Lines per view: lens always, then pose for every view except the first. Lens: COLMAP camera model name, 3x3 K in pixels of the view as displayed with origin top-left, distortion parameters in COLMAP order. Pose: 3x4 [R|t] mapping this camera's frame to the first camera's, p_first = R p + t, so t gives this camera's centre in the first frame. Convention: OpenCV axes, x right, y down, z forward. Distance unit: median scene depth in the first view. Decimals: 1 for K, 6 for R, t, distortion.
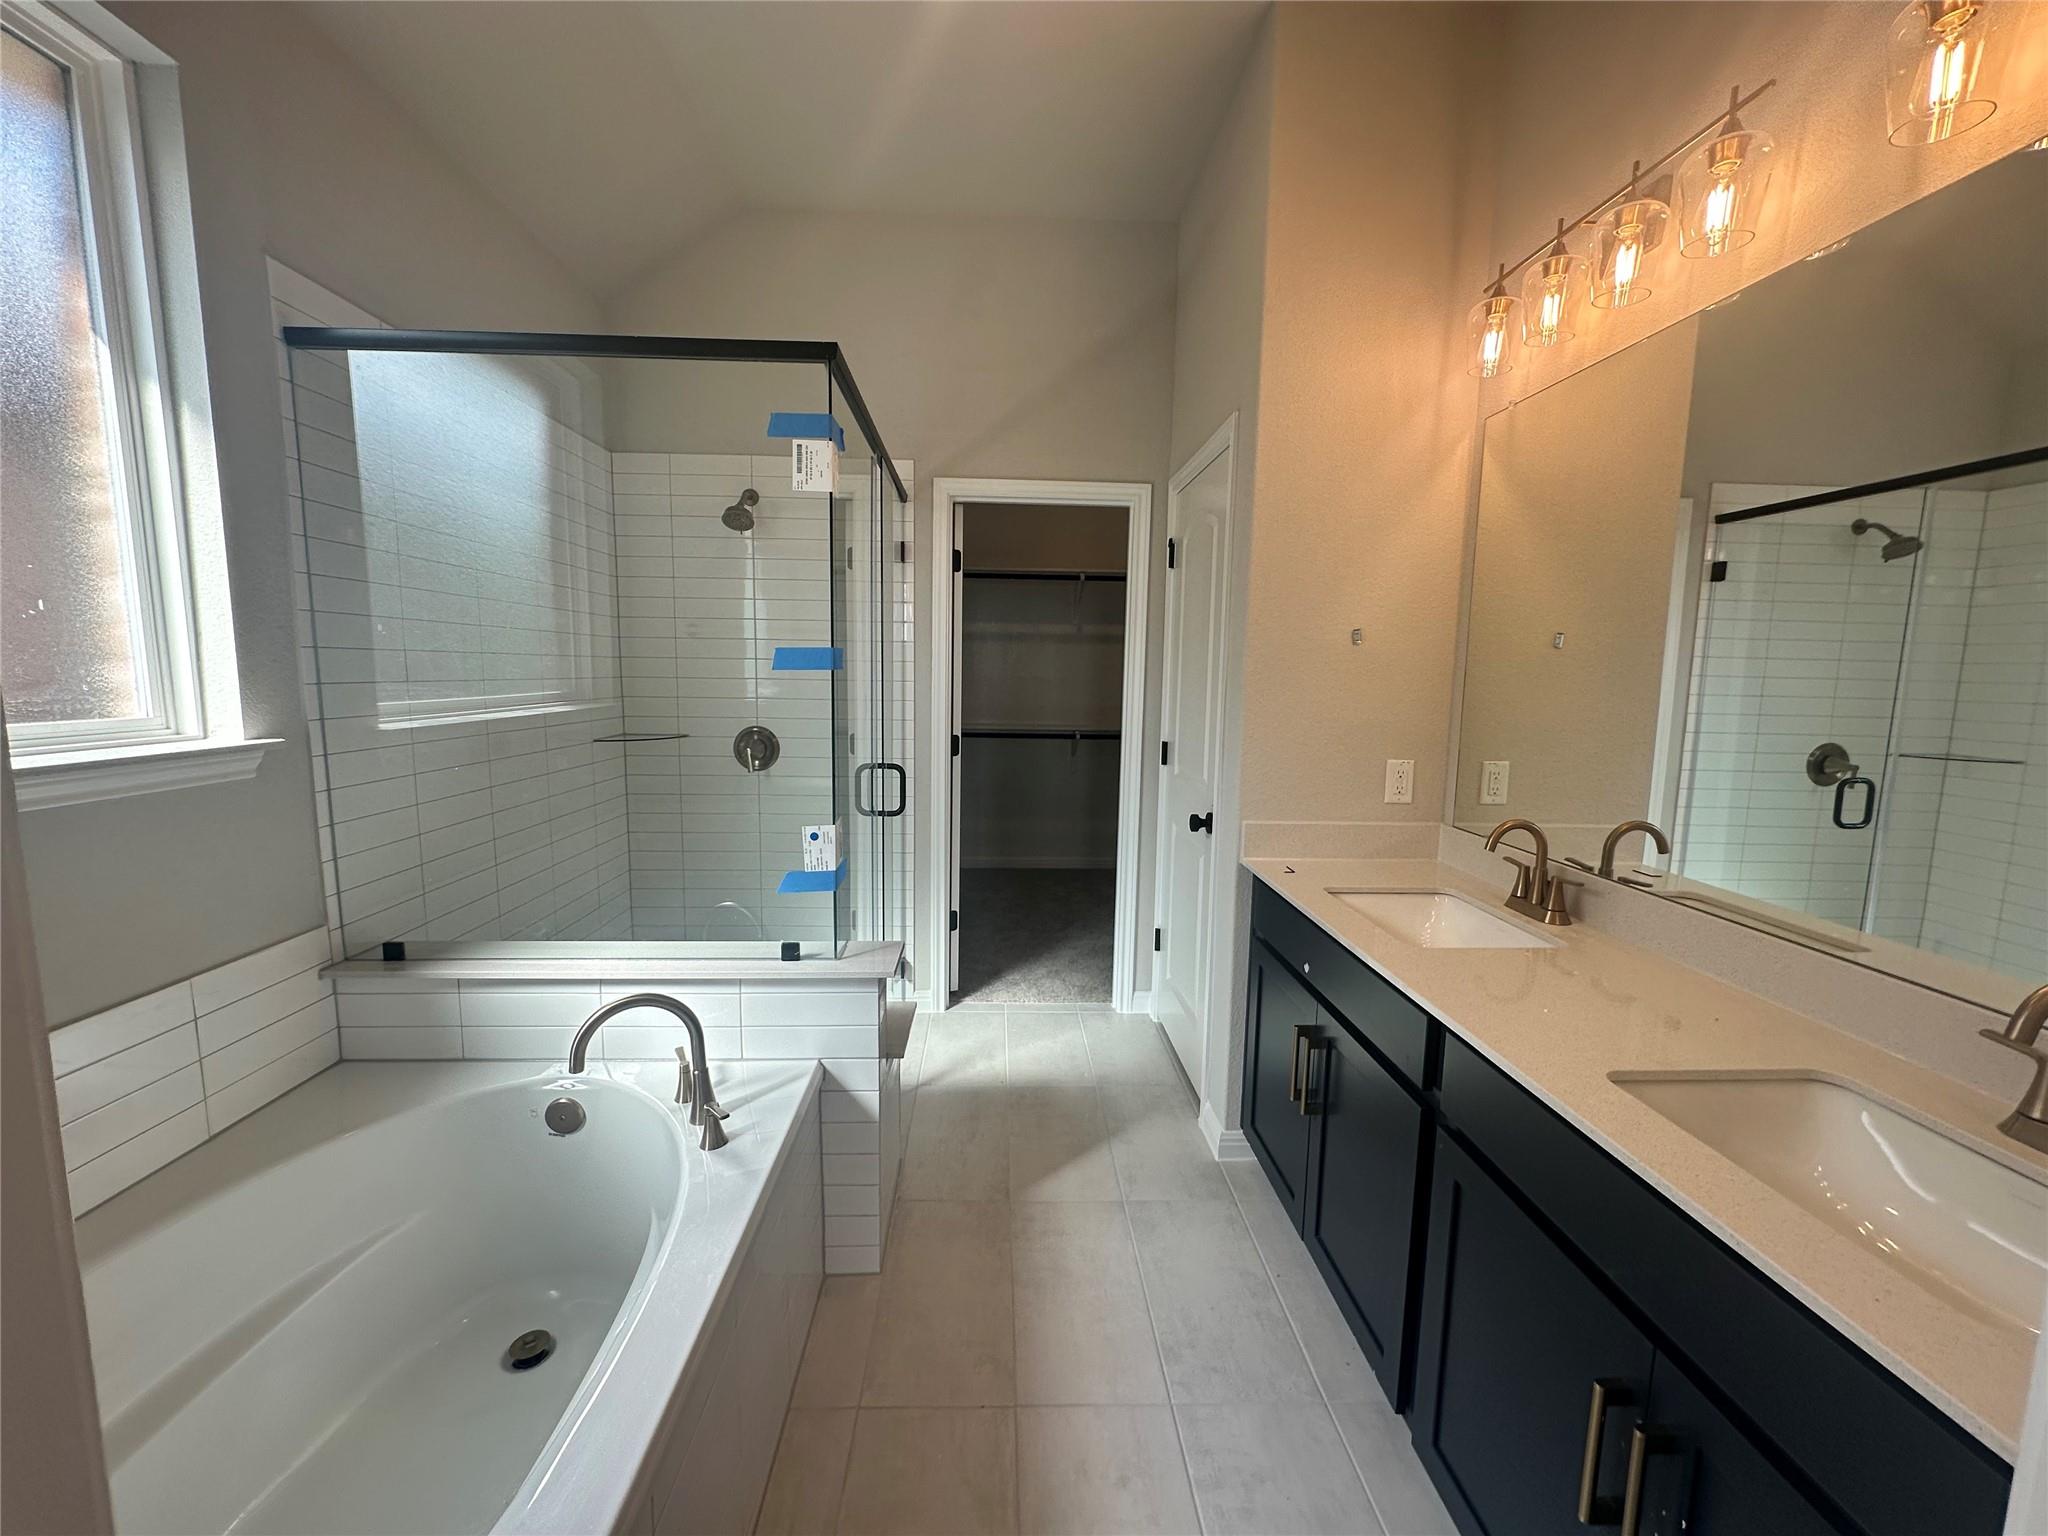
lens RADIAL K [[816.1, 0, 1024.0], [0, 816.1, 768.0], [0, 0, 1]] dist [0.000133, 0.000191]
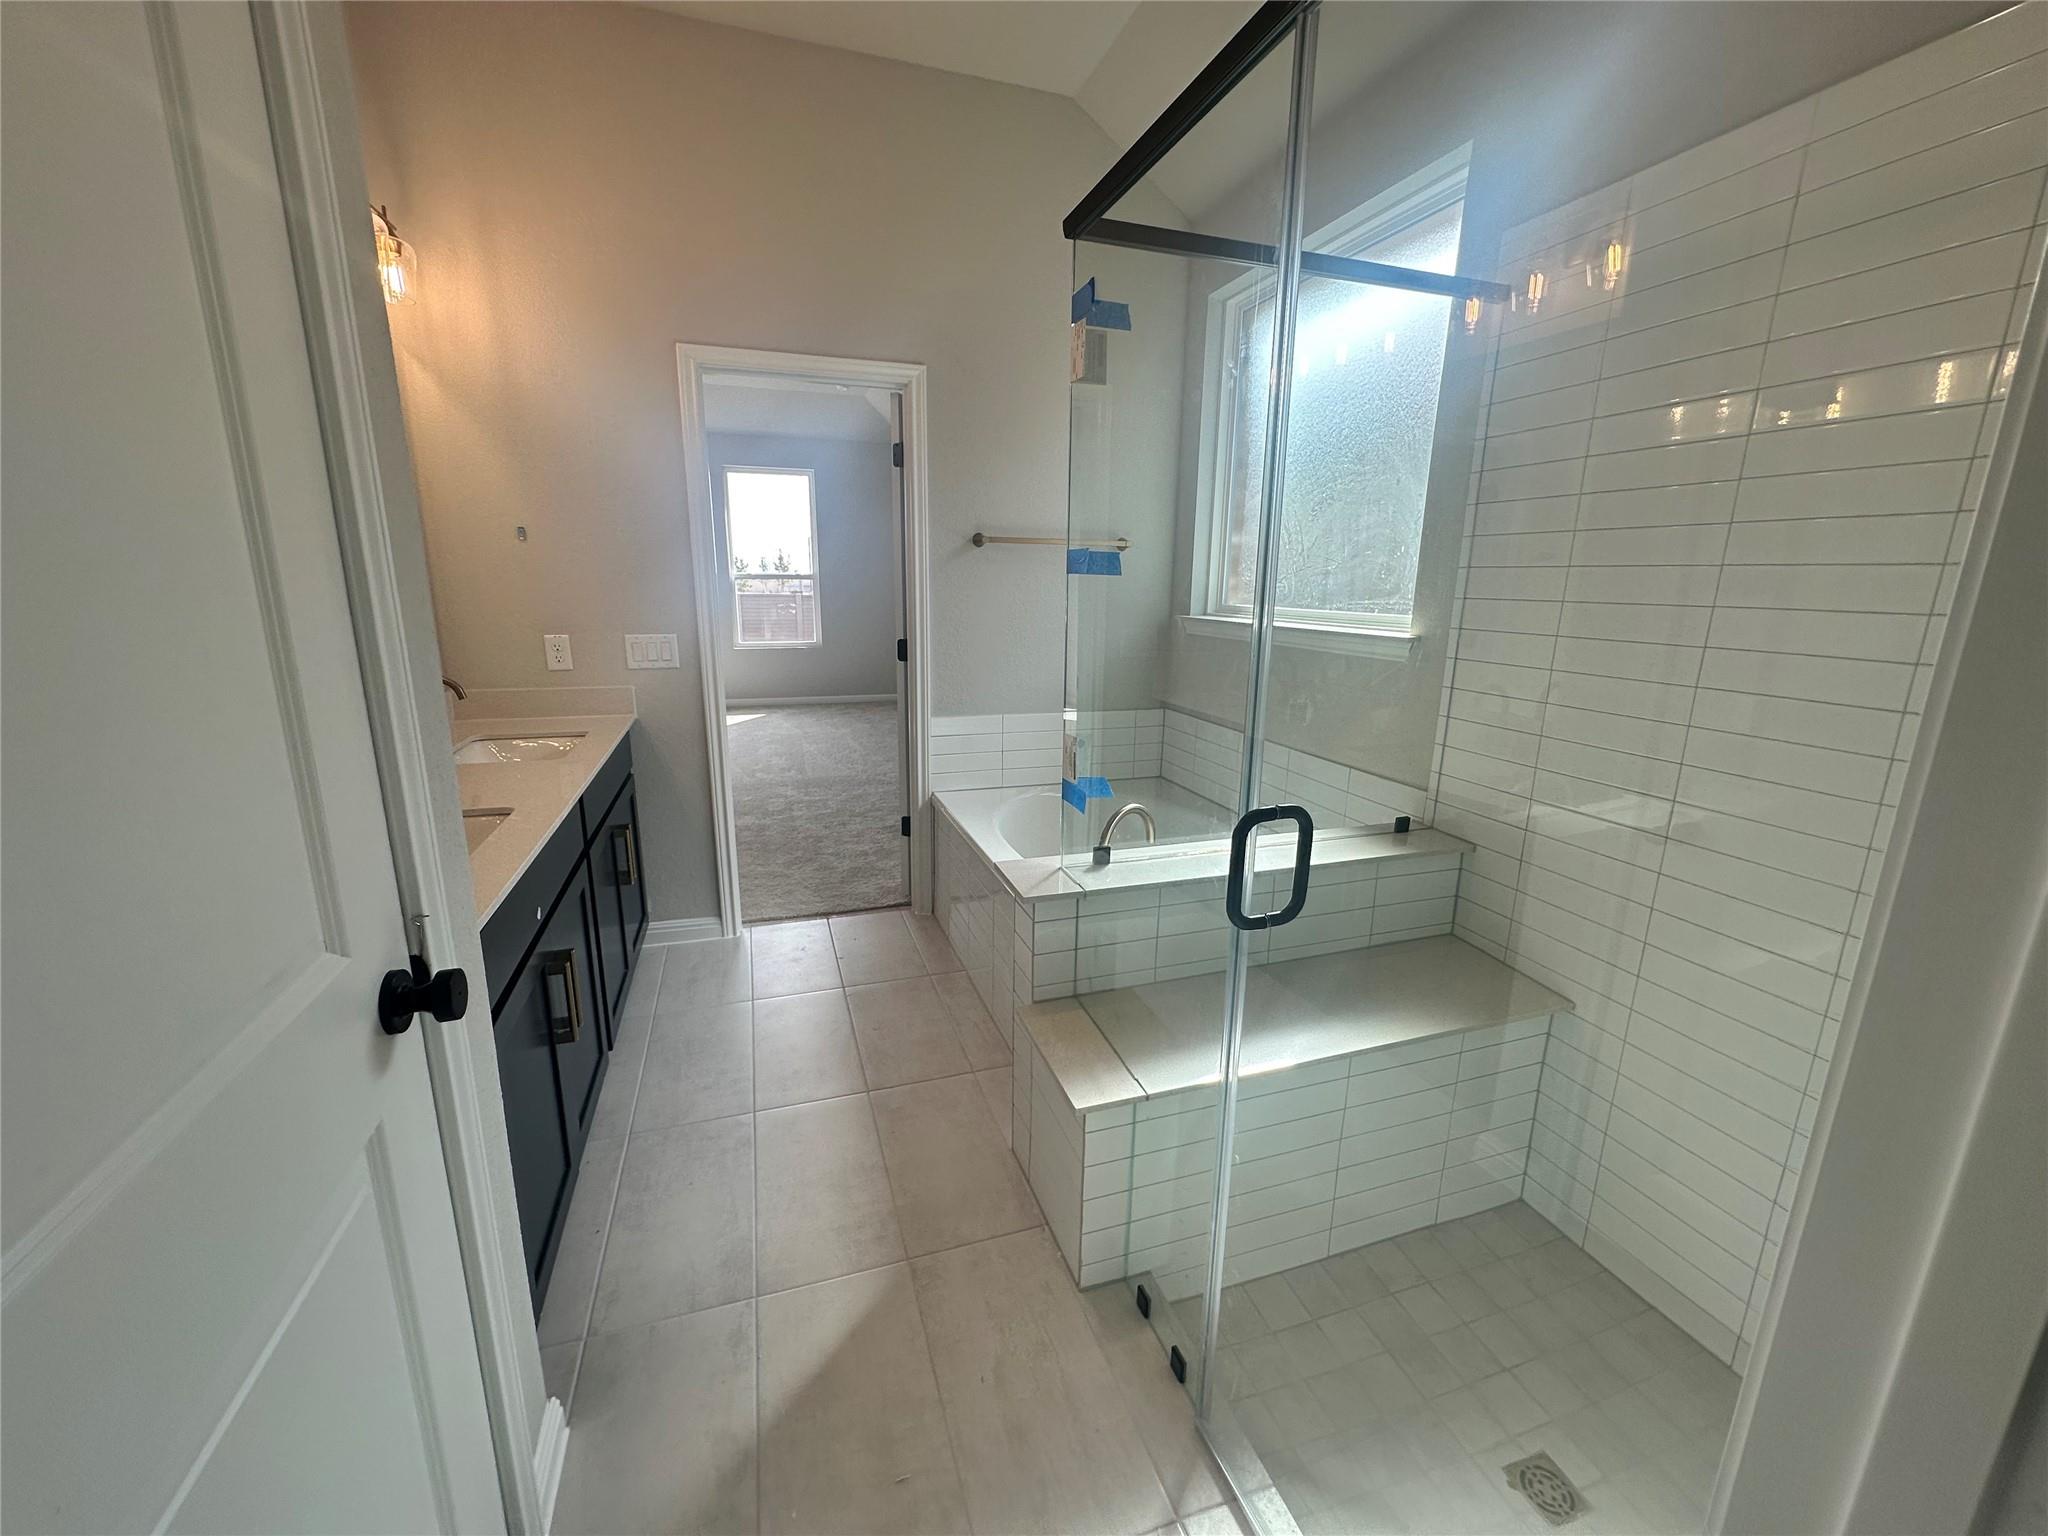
lens RADIAL K [[816.1, 0, 1024.0], [0, 816.1, 768.0], [0, 0, 1]] dist [0.000133, 0.000191]
pose [[-0.960649, 0.041581, -0.274637, 0.096957], [-0.055428, 0.940149, 0.336224, -0.256665], [0.272180, 0.338216, -0.900848, 2.168199]]
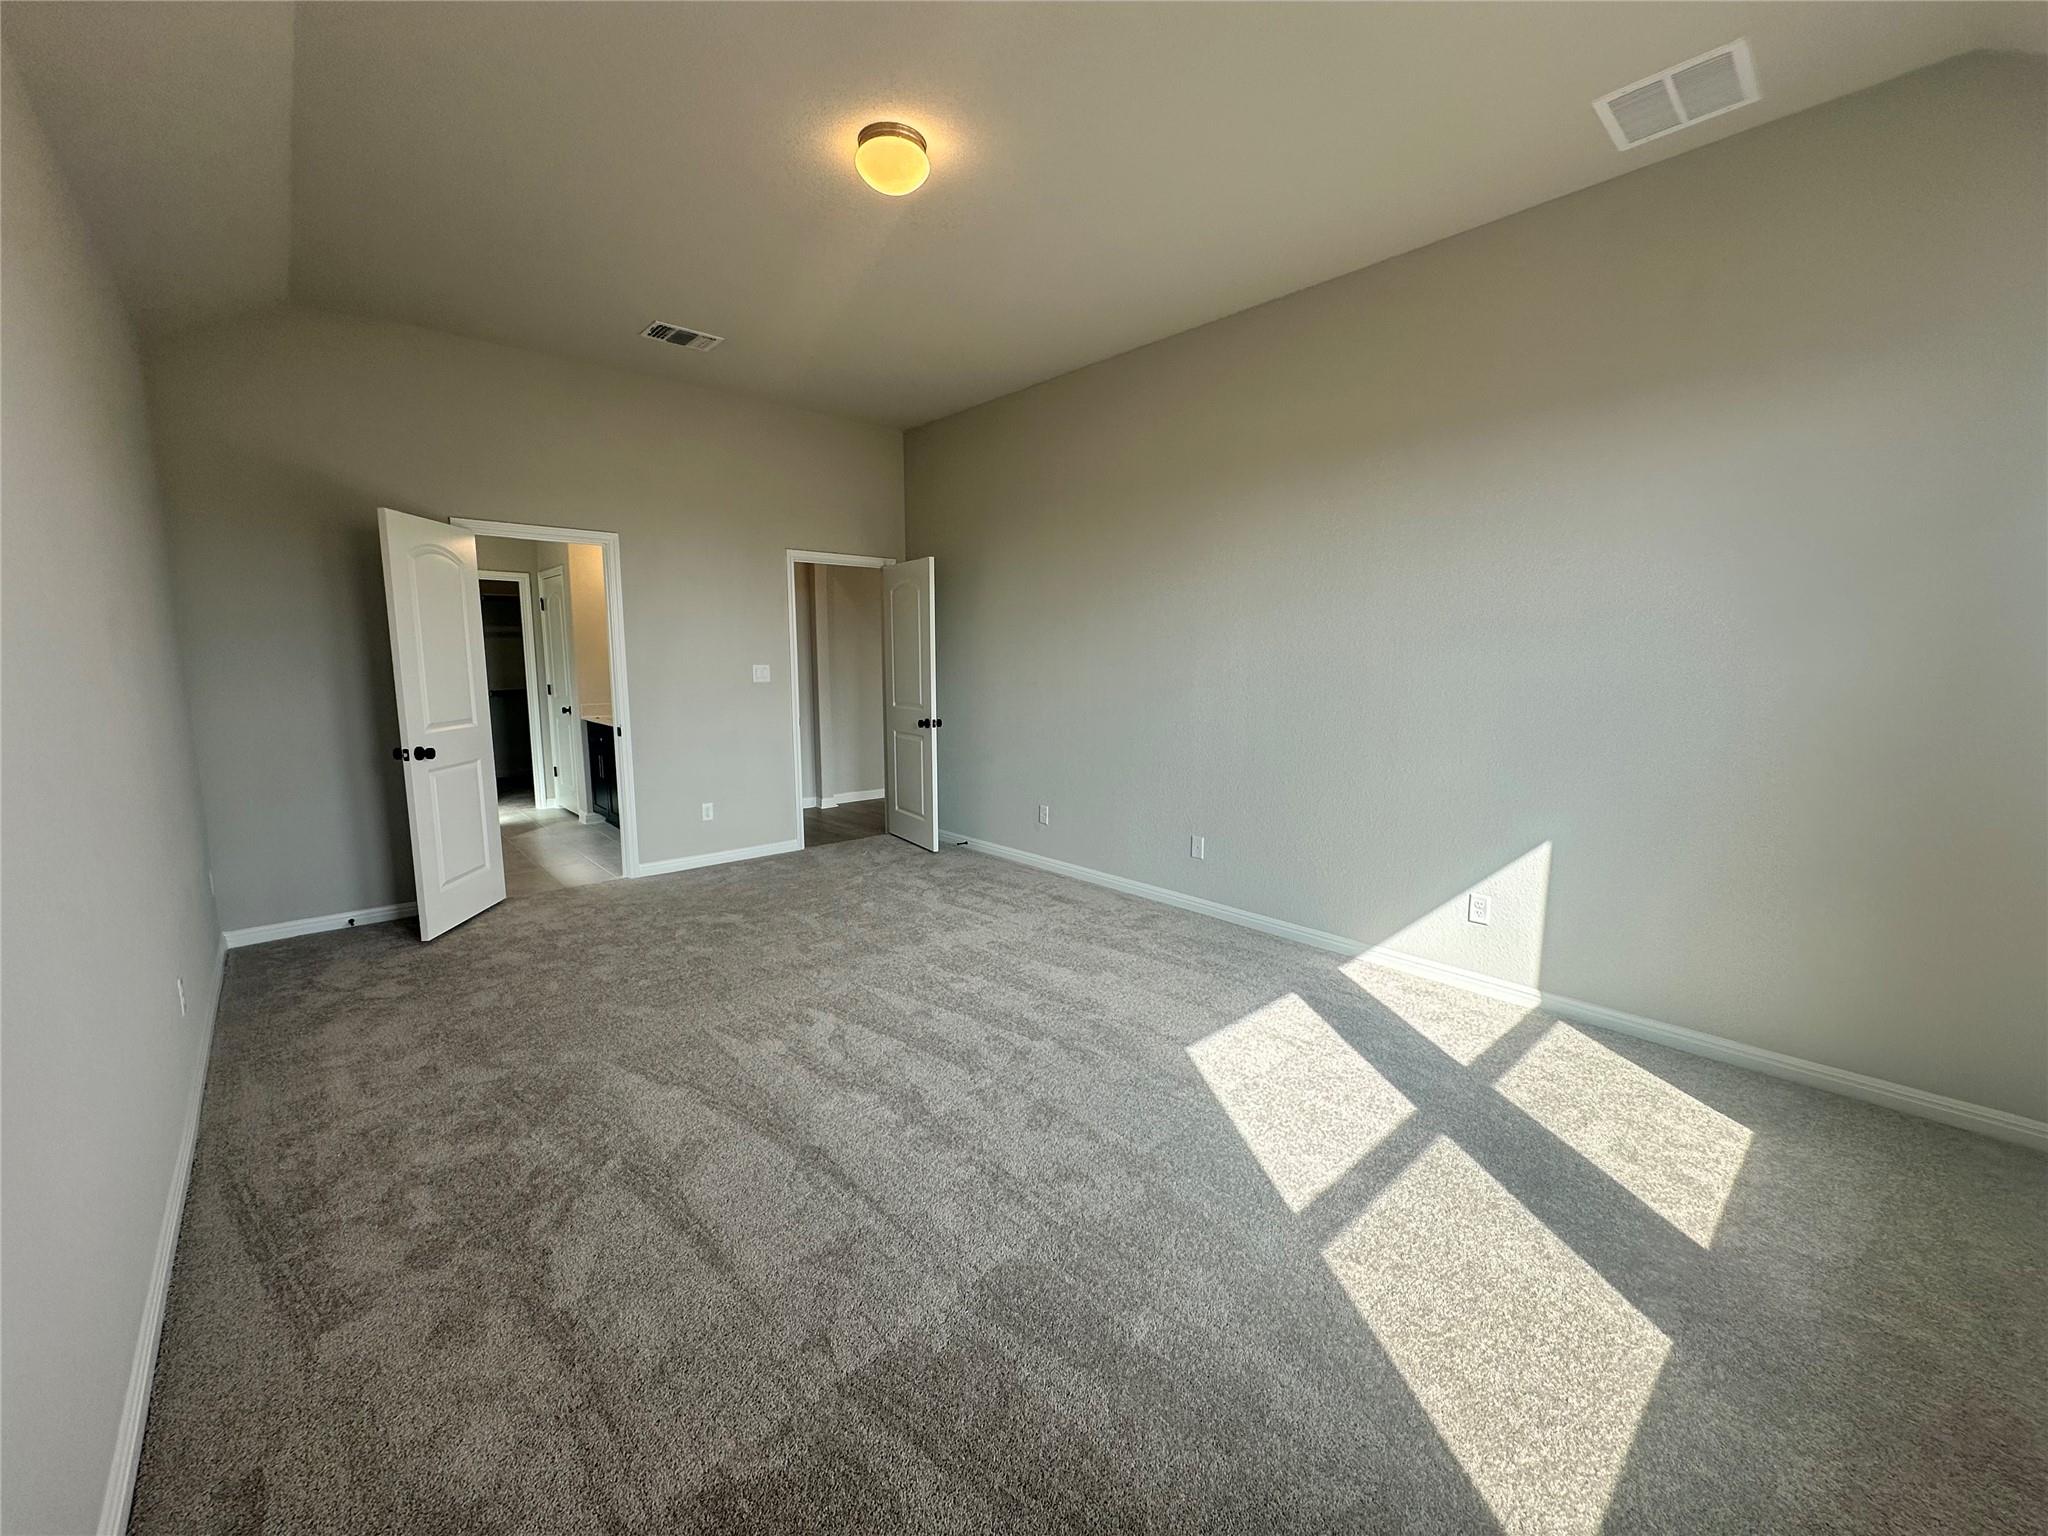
lens RADIAL K [[816.1, 0, 1024.0], [0, 816.1, 768.0], [0, 0, 1]] dist [0.000133, 0.000191]
pose [[0.769333, -0.100972, 0.630818, -0.280346], [0.085008, 0.994830, 0.055563, 0.193527], [-0.633167, 0.010878, 0.773939, -1.681095]]
